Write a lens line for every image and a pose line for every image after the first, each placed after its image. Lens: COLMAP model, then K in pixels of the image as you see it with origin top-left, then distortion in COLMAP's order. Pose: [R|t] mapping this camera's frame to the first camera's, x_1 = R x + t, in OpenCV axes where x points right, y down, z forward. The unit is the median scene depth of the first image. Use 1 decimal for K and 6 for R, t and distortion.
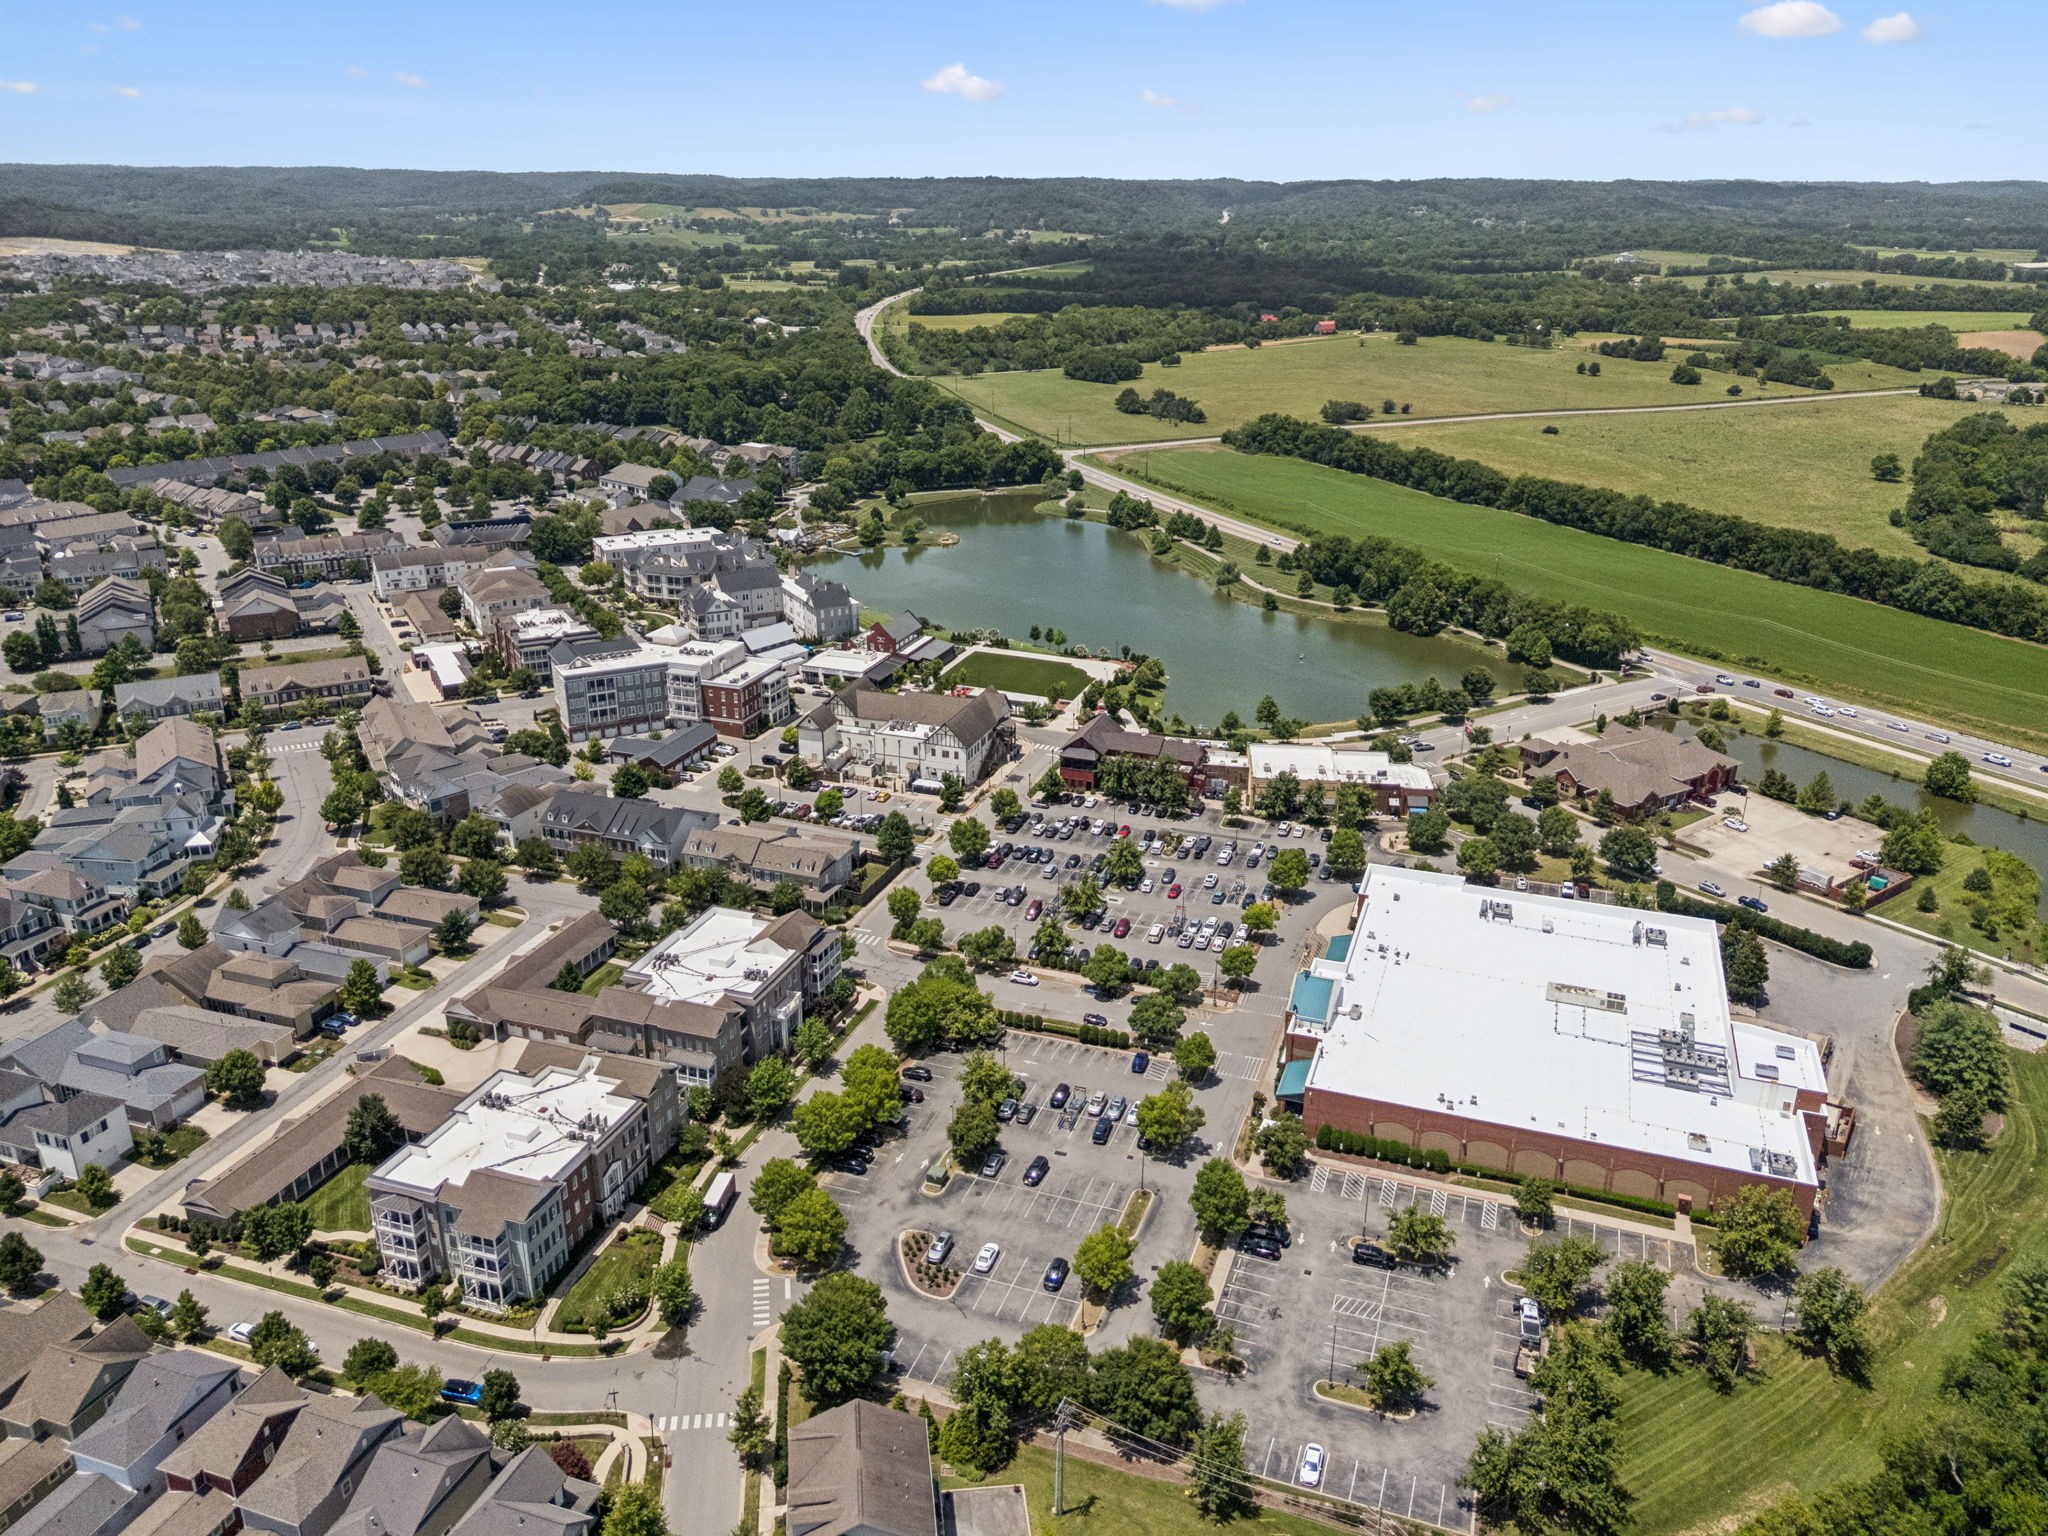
lens RADIAL K [[1526.8, 0, 1038.7], [0, 1526.8, 771.4], [0, 0, 1]] dist [0.088026, -0.107495]
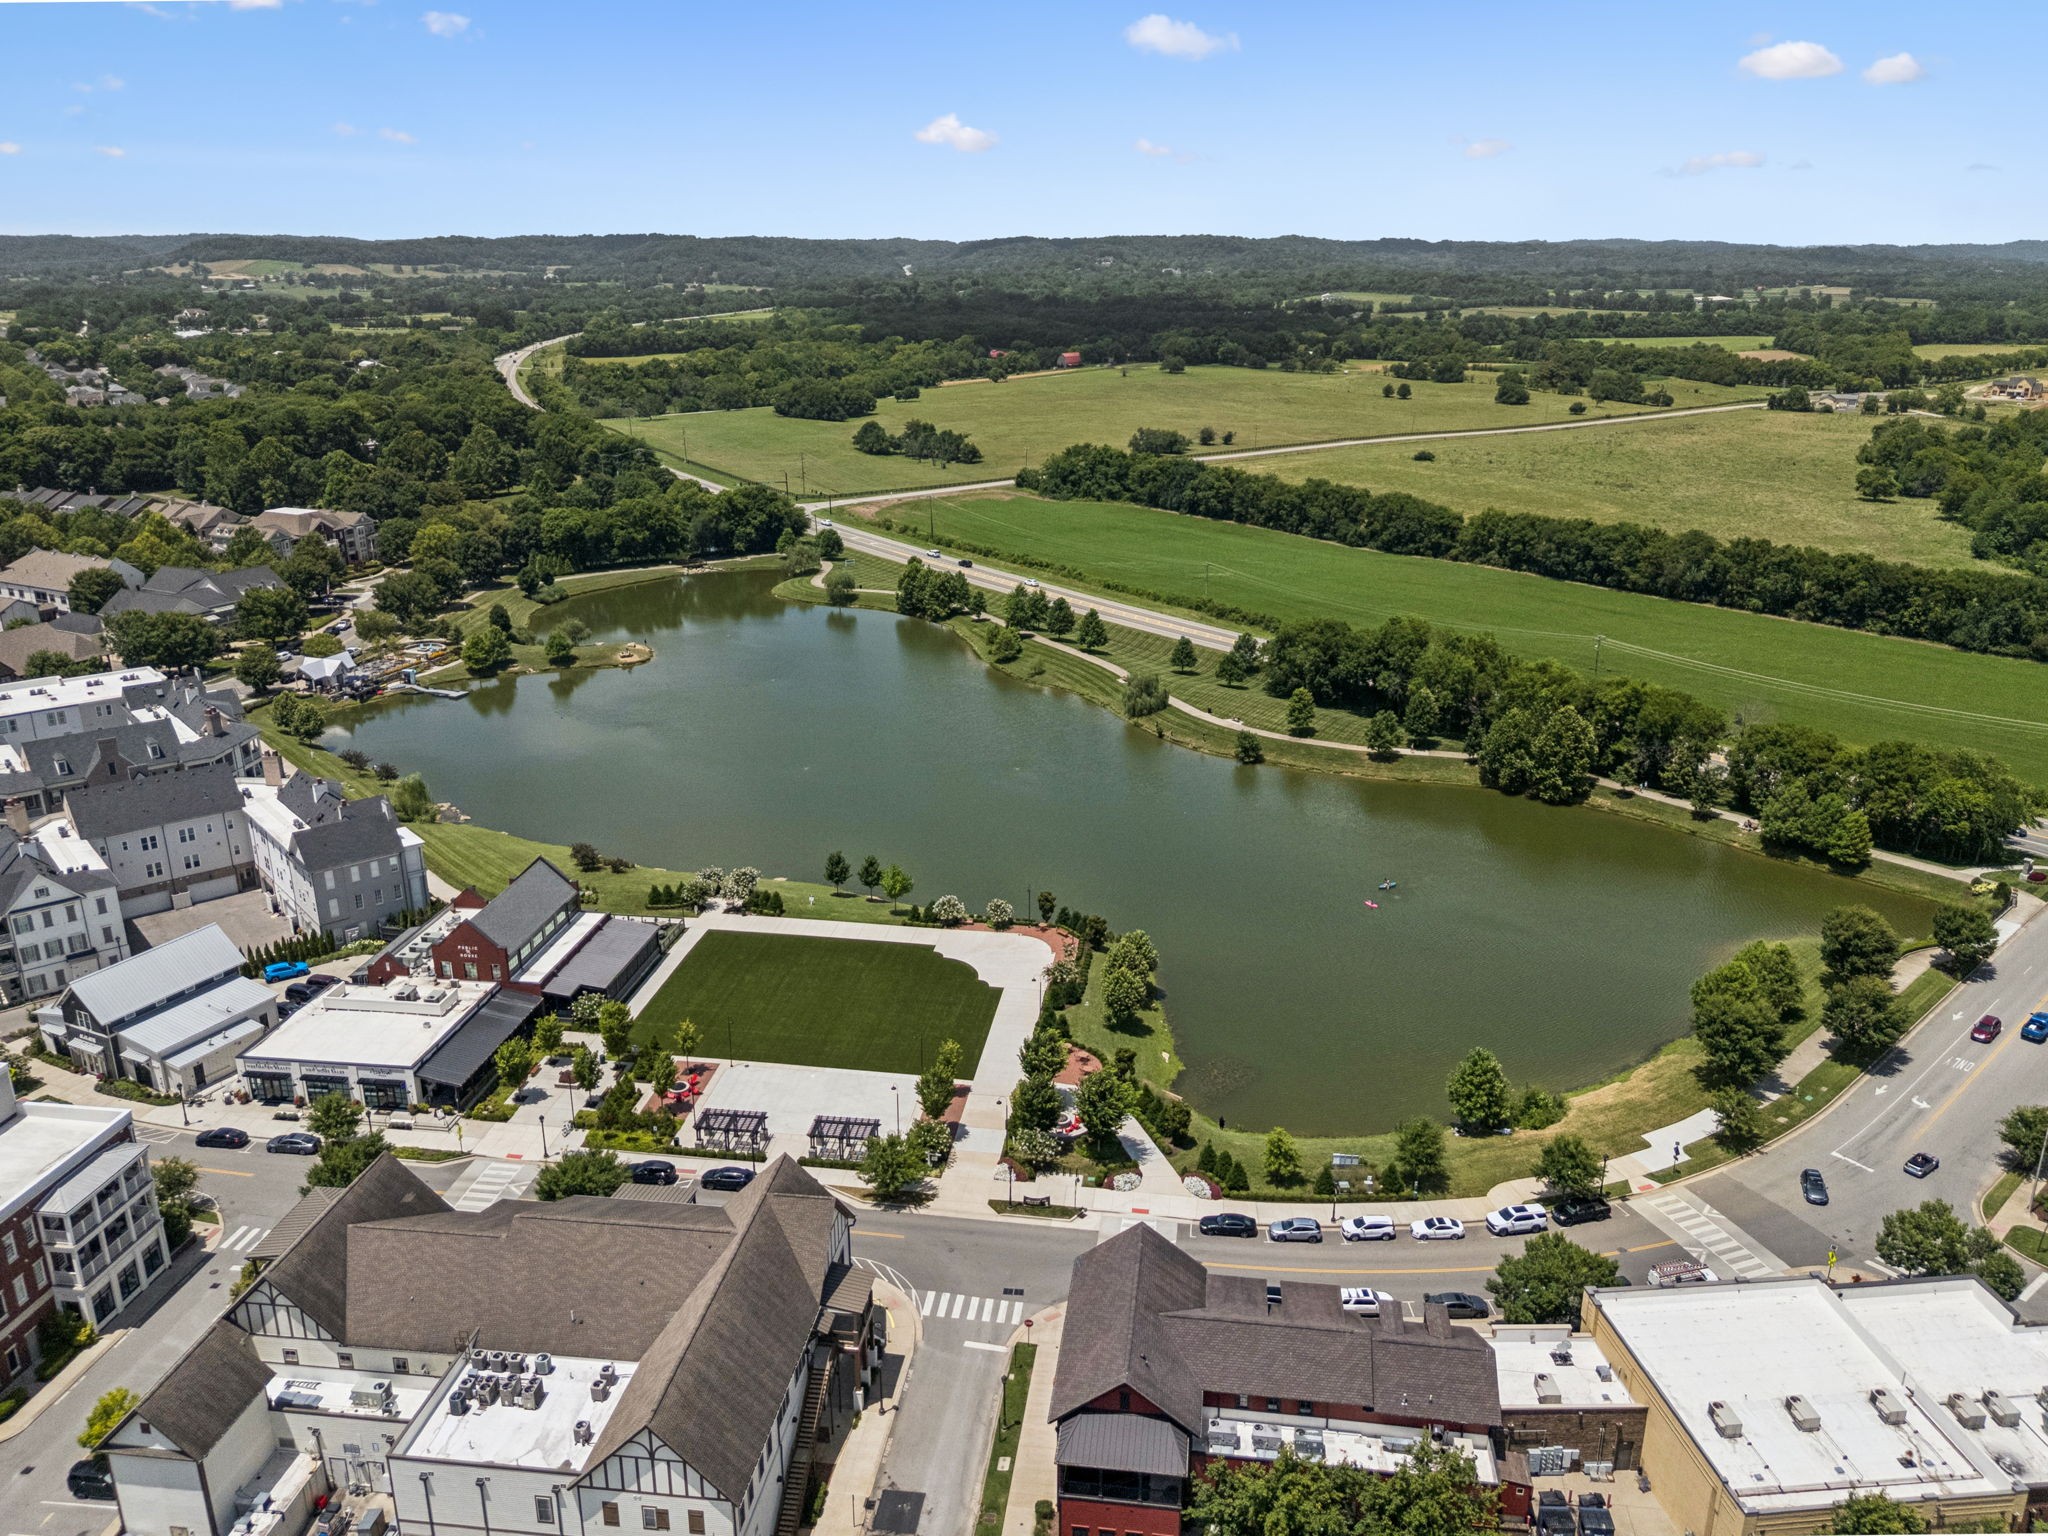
lens RADIAL K [[1526.8, 0, 1038.7], [0, 1526.8, 771.4], [0, 0, 1]] dist [0.088026, -0.107495]
pose [[0.979556, -0.072761, 0.187550, -0.019532], [0.080259, 0.996238, -0.032692, -0.072776], [-0.184466, 0.047076, 0.981711, 0.384371]]
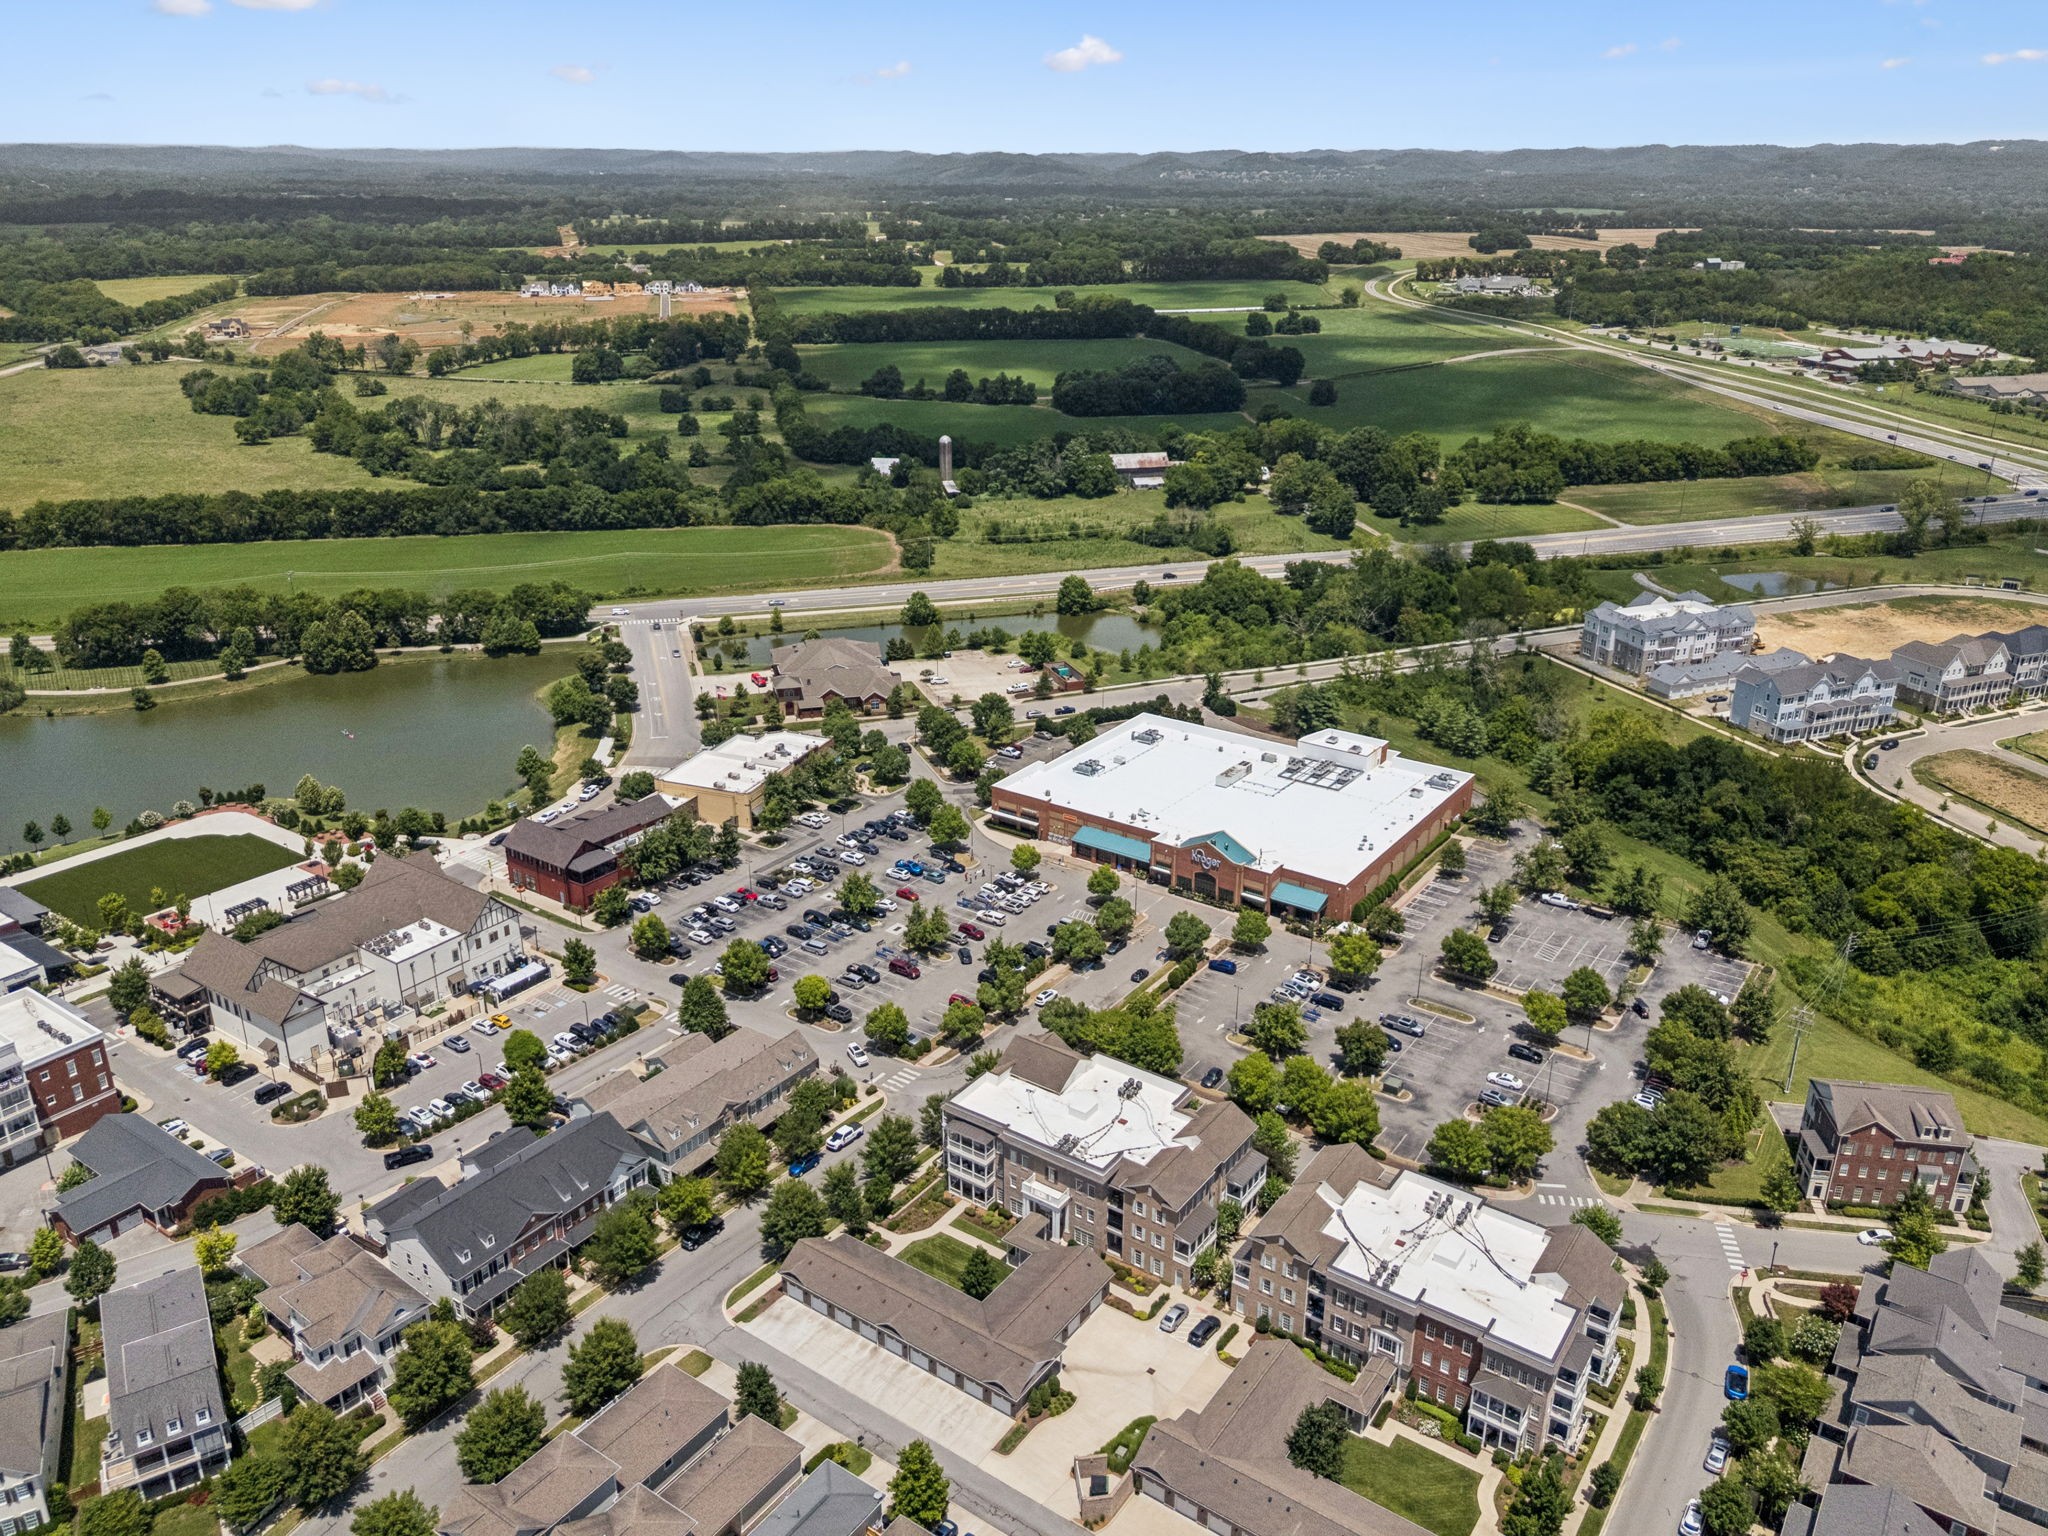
lens RADIAL K [[1526.8, 0, 1038.7], [0, 1526.8, 771.4], [0, 0, 1]] dist [0.088026, -0.107495]
pose [[0.274705, -0.366451, 0.888961, -0.339226], [0.344157, 0.900751, 0.264960, -0.103620], [-0.897827, 0.233157, 0.373557, 0.256775]]
